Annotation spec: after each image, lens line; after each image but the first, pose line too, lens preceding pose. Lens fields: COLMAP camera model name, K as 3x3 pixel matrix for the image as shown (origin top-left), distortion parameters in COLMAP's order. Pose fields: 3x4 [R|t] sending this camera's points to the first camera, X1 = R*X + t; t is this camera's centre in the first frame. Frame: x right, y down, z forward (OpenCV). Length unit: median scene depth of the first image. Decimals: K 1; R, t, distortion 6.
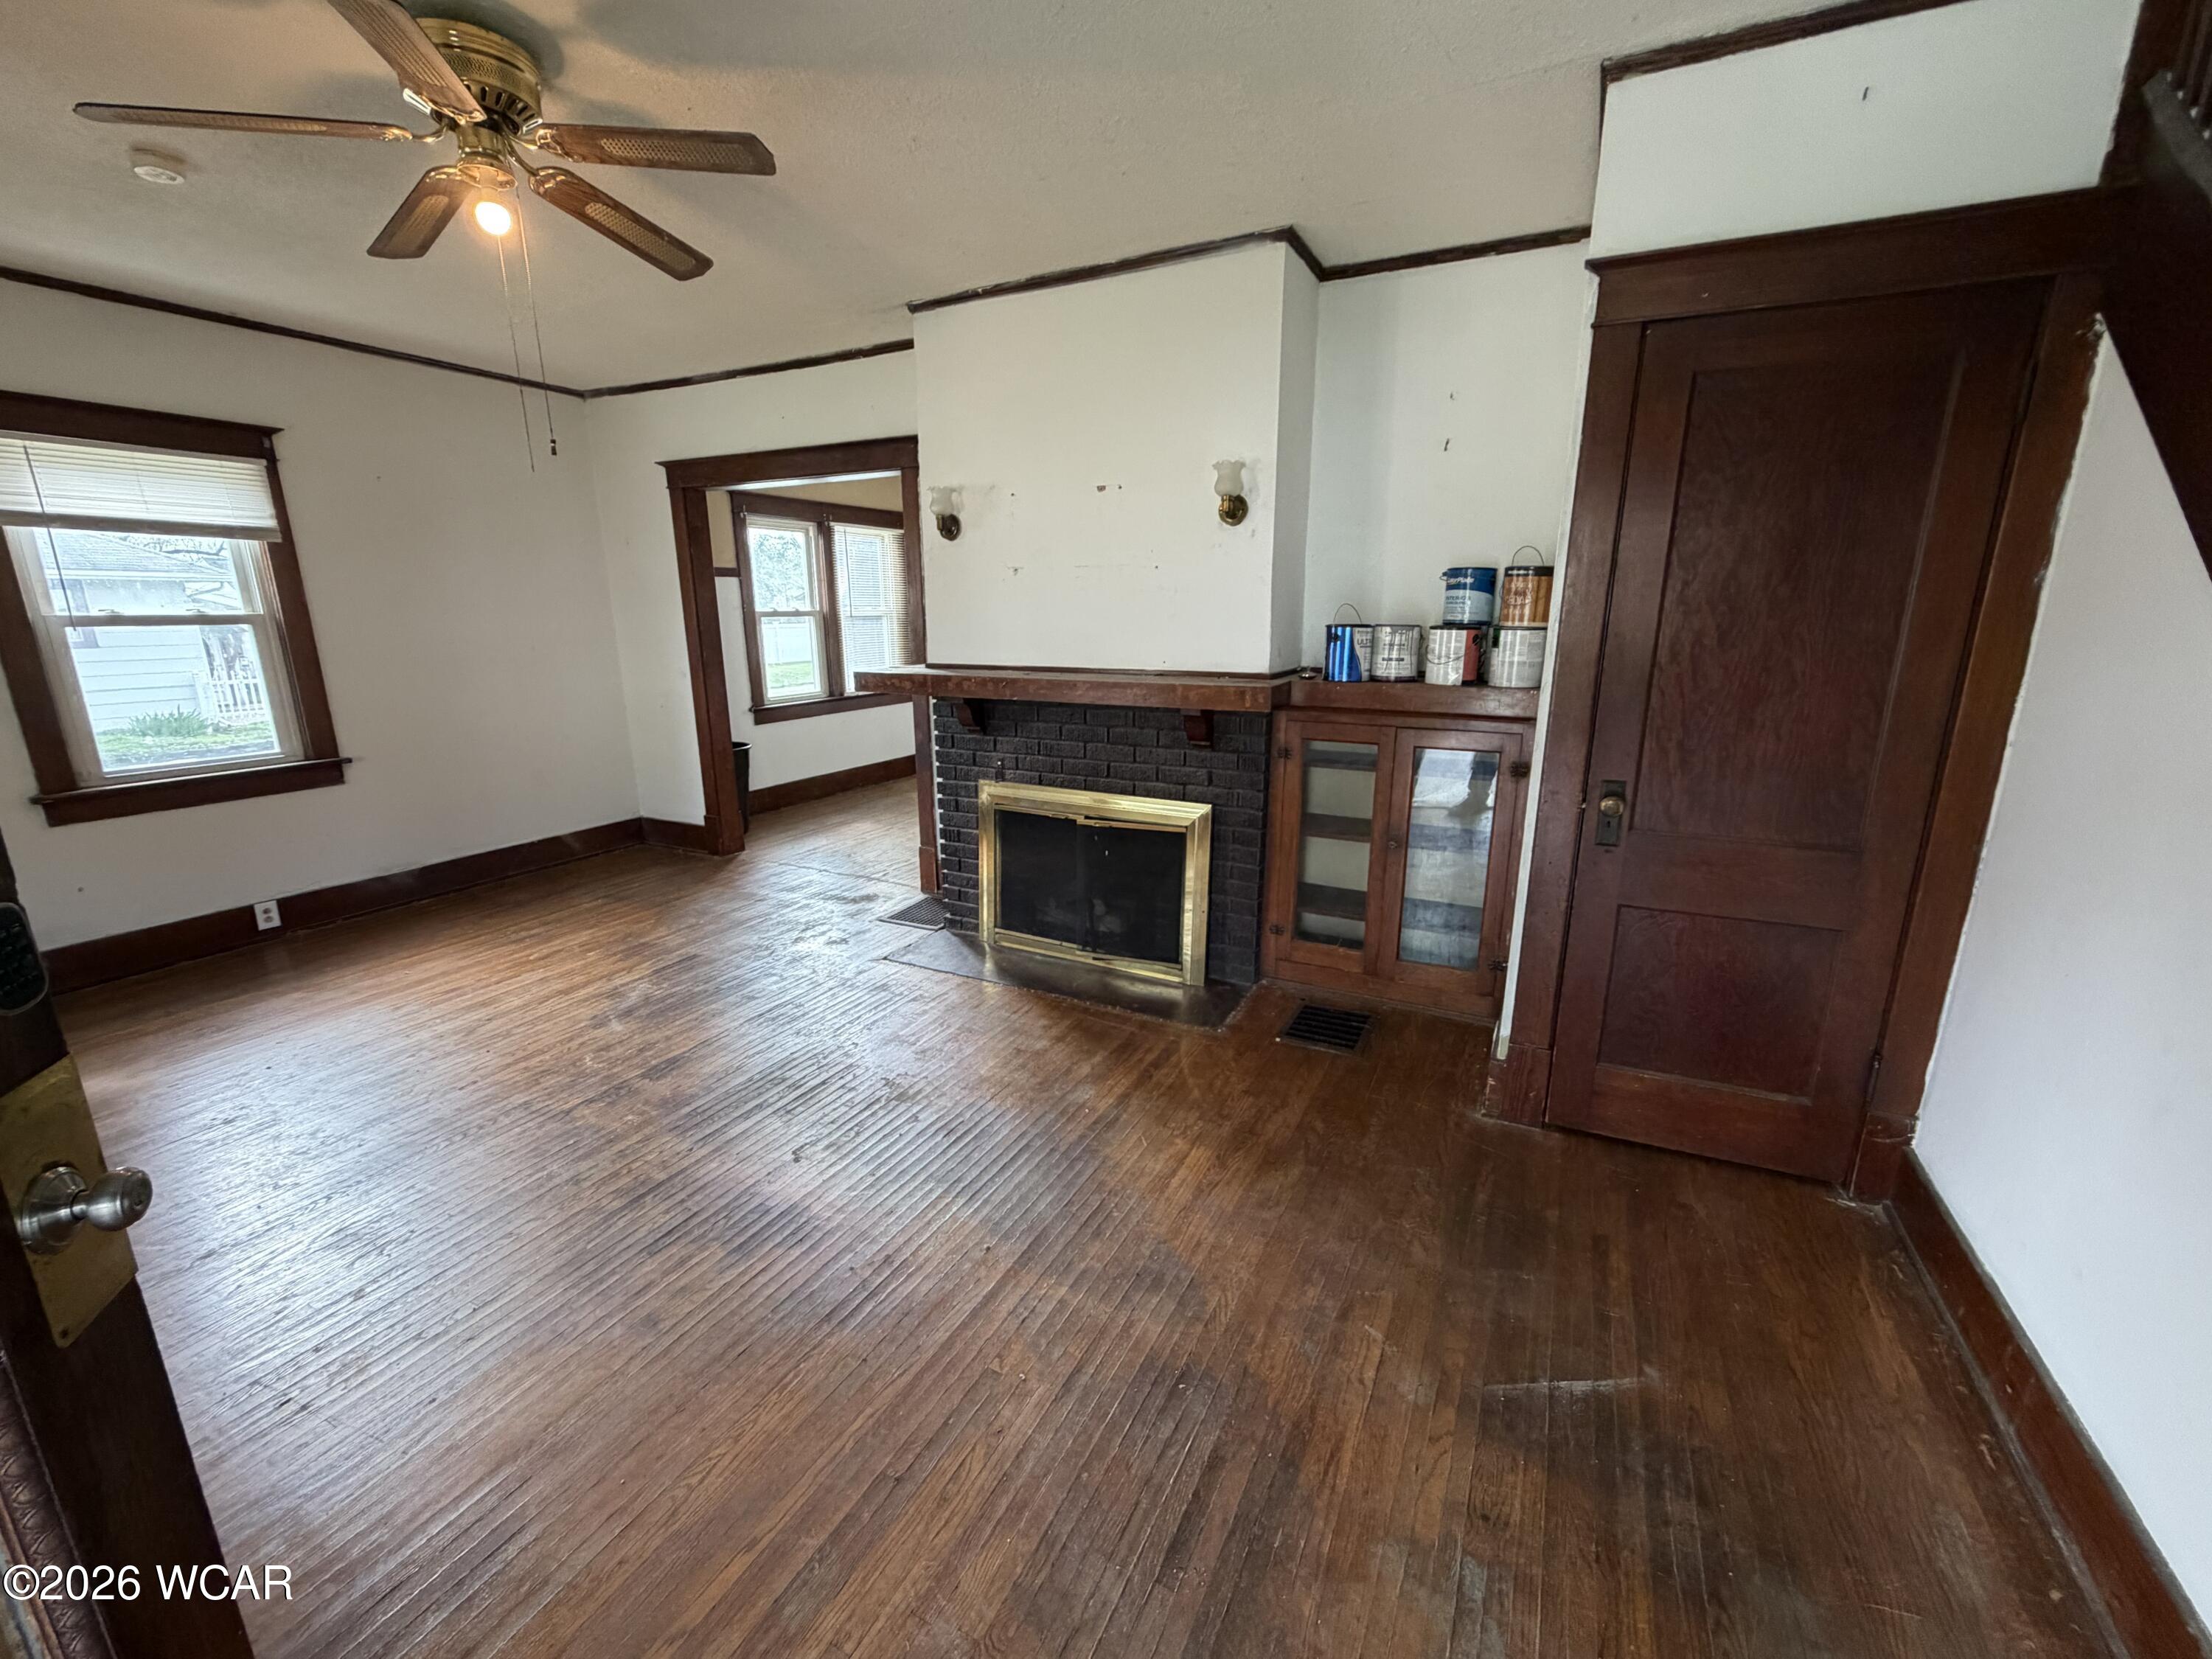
lens RADIAL K [[900.3, 0, 1103.2], [0, 900.3, 831.8], [0, 0, 1]] dist [-0.002079, 0.001102]
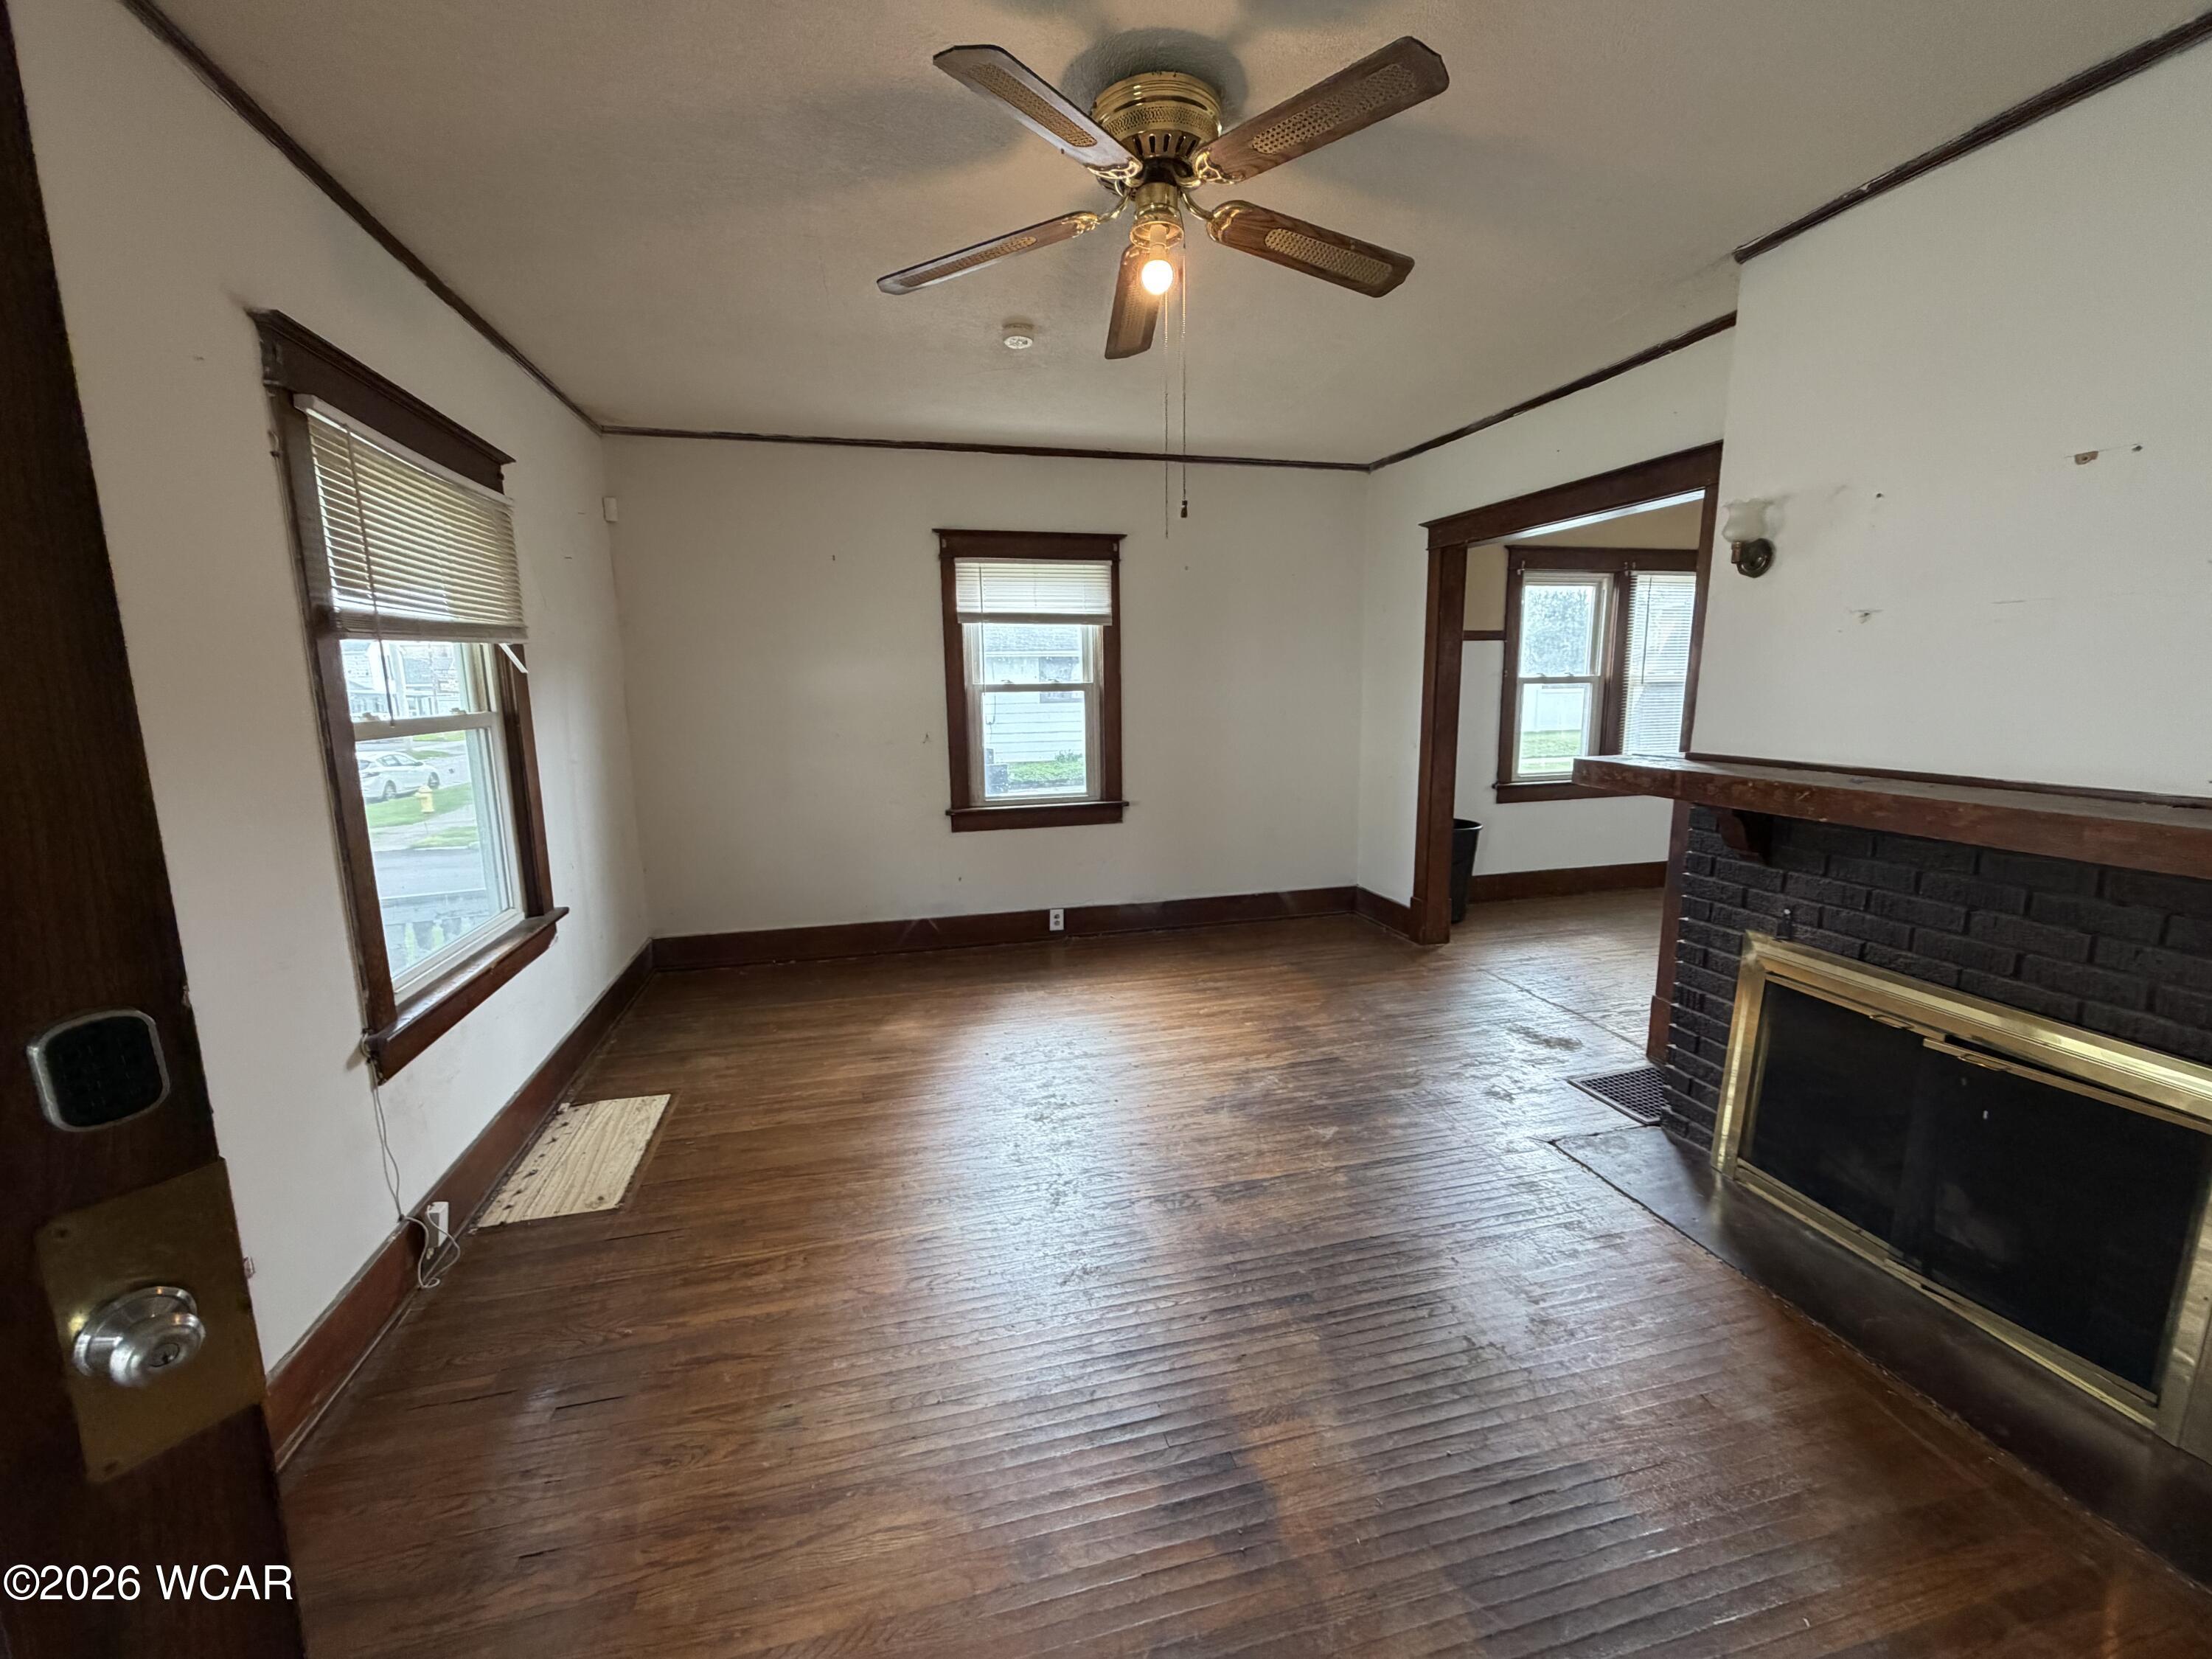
lens RADIAL K [[900.3, 0, 1106.2], [0, 900.3, 831.4], [0, 0, 1]] dist [-0.002079, 0.001102]
pose [[0.665929, 0.121820, -0.736002, 0.027249], [-0.171229, 0.985198, 0.008139, -0.054754], [0.726099, 0.120604, 0.676931, 0.200874]]
